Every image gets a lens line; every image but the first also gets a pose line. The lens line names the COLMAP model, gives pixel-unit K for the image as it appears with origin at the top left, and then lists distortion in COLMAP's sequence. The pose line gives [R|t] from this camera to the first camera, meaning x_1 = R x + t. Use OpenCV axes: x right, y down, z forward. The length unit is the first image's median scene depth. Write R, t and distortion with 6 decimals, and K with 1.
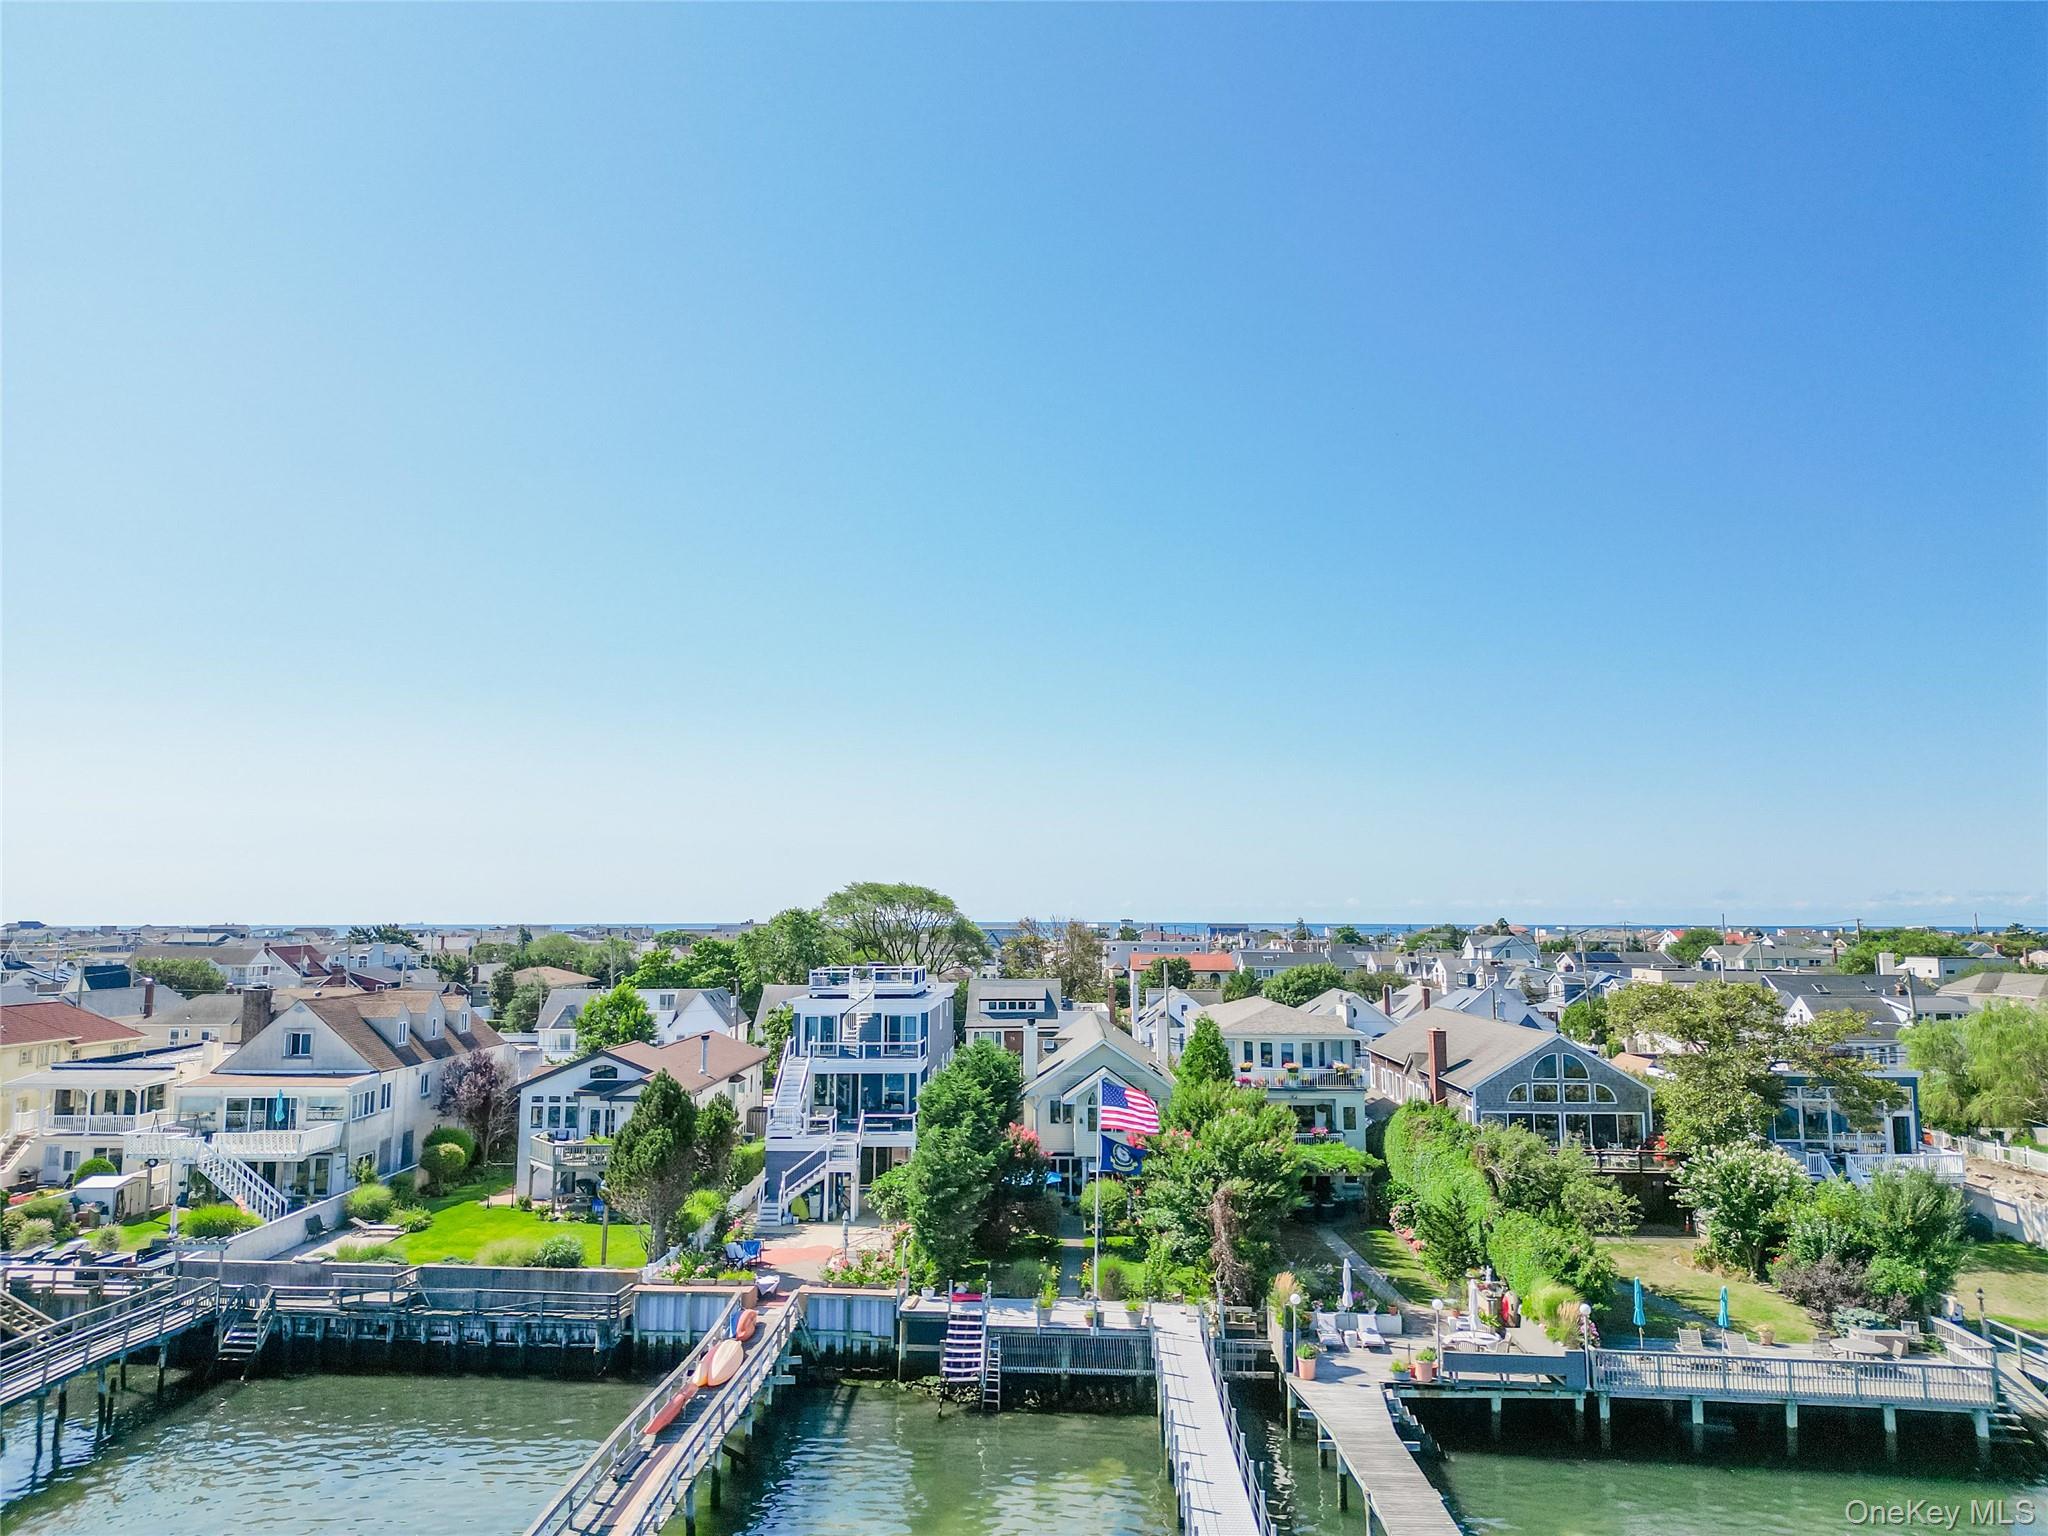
lens RADIAL K [[1442.0, 0, 1020.2], [0, 1442.0, 756.6], [0, 0, 1]] dist [0.063503, -0.052114]
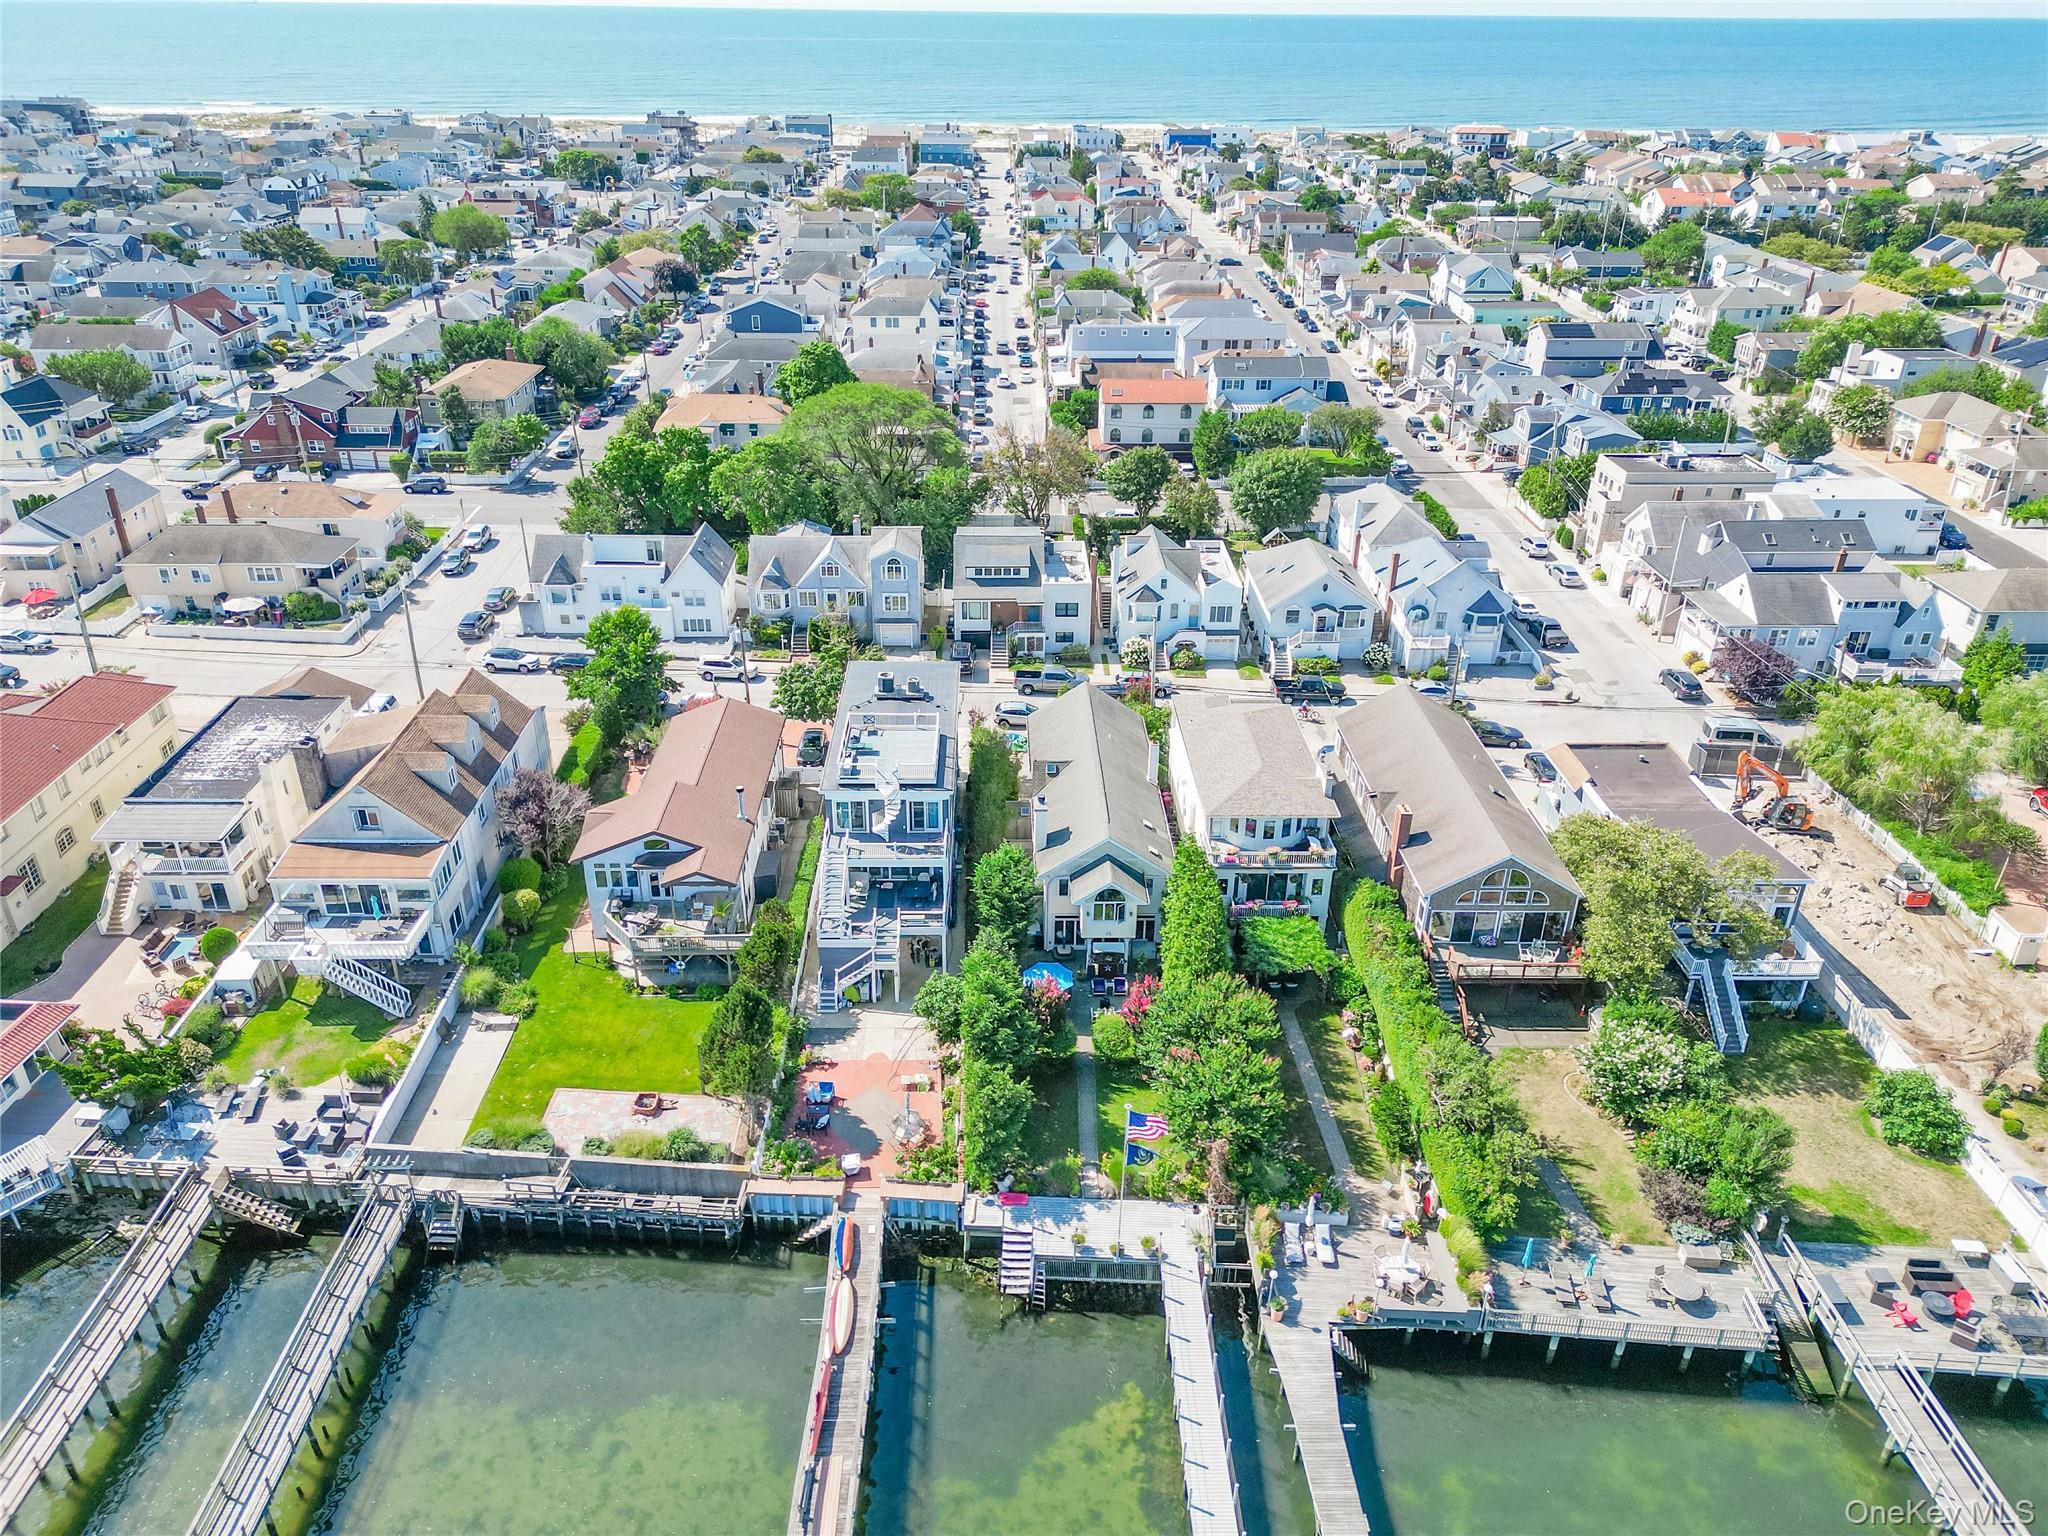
lens RADIAL K [[1442.0, 0, 1020.6], [0, 1442.0, 767.1], [0, 0, 1]] dist [0.063503, -0.052114]
pose [[0.998969, -0.012600, 0.043622, -0.062950], [-0.013991, 0.828570, 0.559711, -0.506958], [-0.043196, -0.559744, 0.827539, 0.119712]]
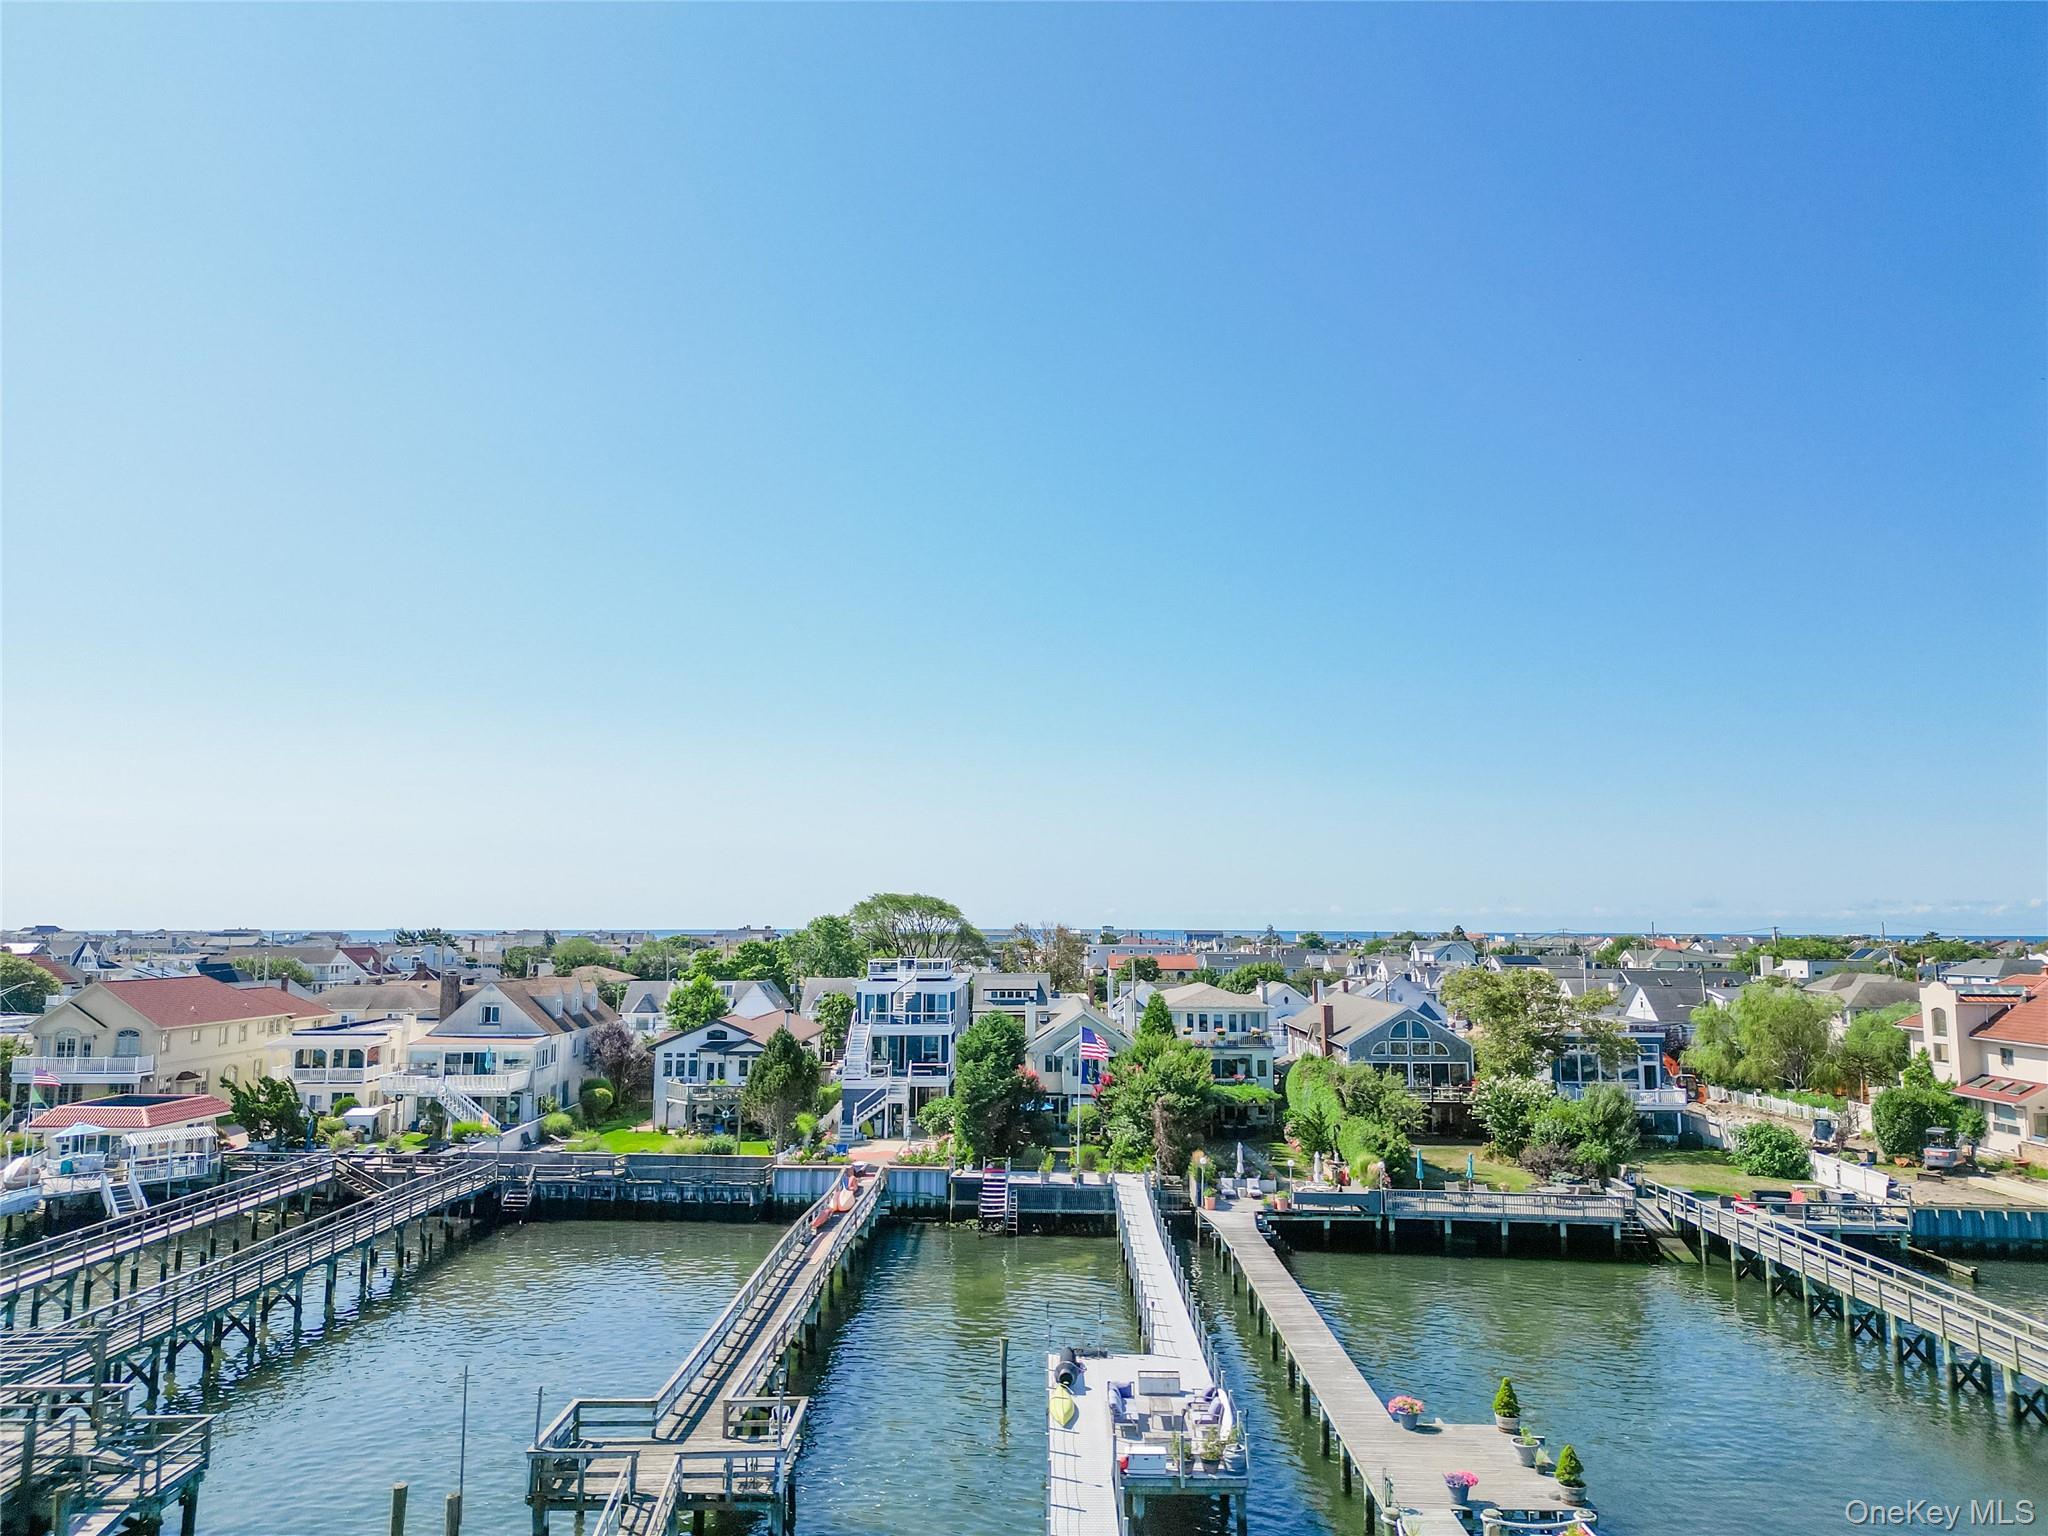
lens RADIAL K [[1442.0, 0, 1018.7], [0, 1442.0, 759.6], [0, 0, 1]] dist [0.063503, -0.052114]
pose [[0.999936, 0.003652, 0.010729, -0.021958], [-0.003624, 0.999990, -0.002632, -0.042723], [-0.010738, 0.002593, 0.999939, -0.401332]]
